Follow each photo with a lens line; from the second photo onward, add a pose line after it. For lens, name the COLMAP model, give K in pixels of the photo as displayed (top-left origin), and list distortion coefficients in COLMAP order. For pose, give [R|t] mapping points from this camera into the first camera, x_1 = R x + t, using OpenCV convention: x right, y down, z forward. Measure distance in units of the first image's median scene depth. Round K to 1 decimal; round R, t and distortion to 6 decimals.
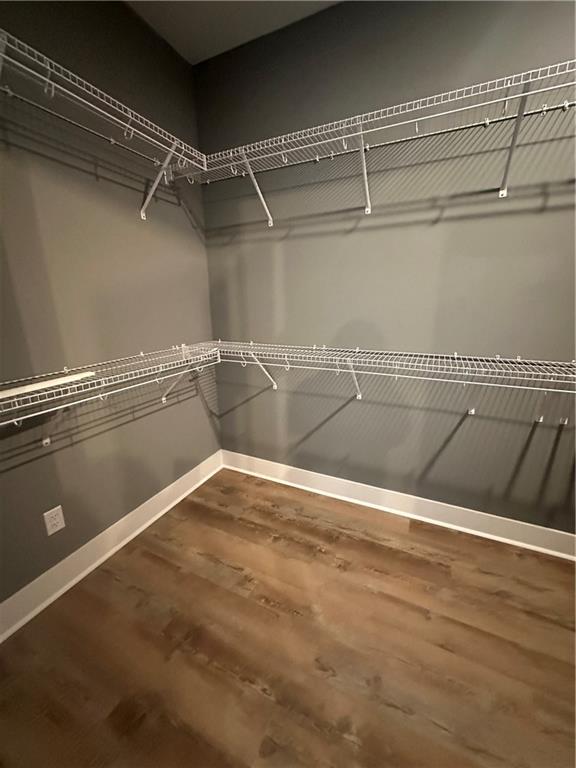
lens RADIAL K [[306.4, 0, 287.1], [0, 306.4, 384.2], [0, 0, 1]] dist [-0.001926, 0.000015]
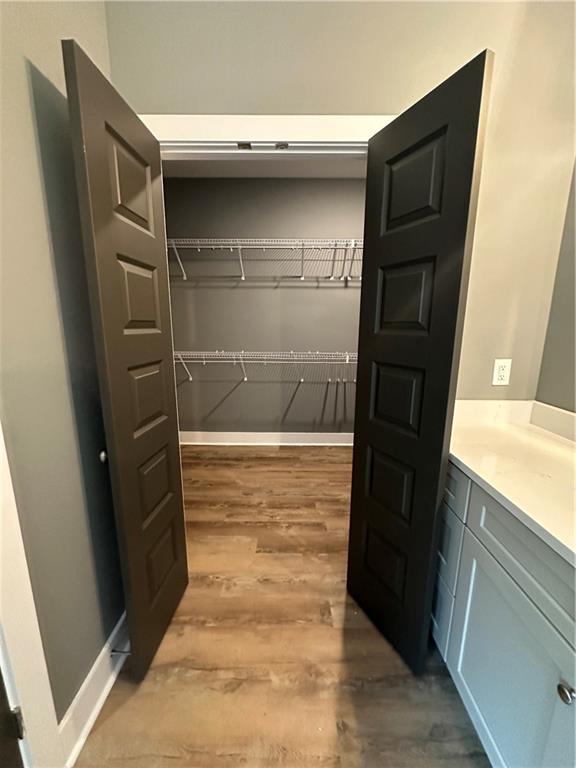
lens RADIAL K [[306.4, 0, 287.2], [0, 306.4, 383.9], [0, 0, 1]] dist [-0.001926, 0.000015]
pose [[0.903623, -0.062134, 0.423797, -0.332115], [0.096573, 0.993500, -0.060256, 0.225014], [-0.417299, 0.095376, 0.903751, -0.764645]]
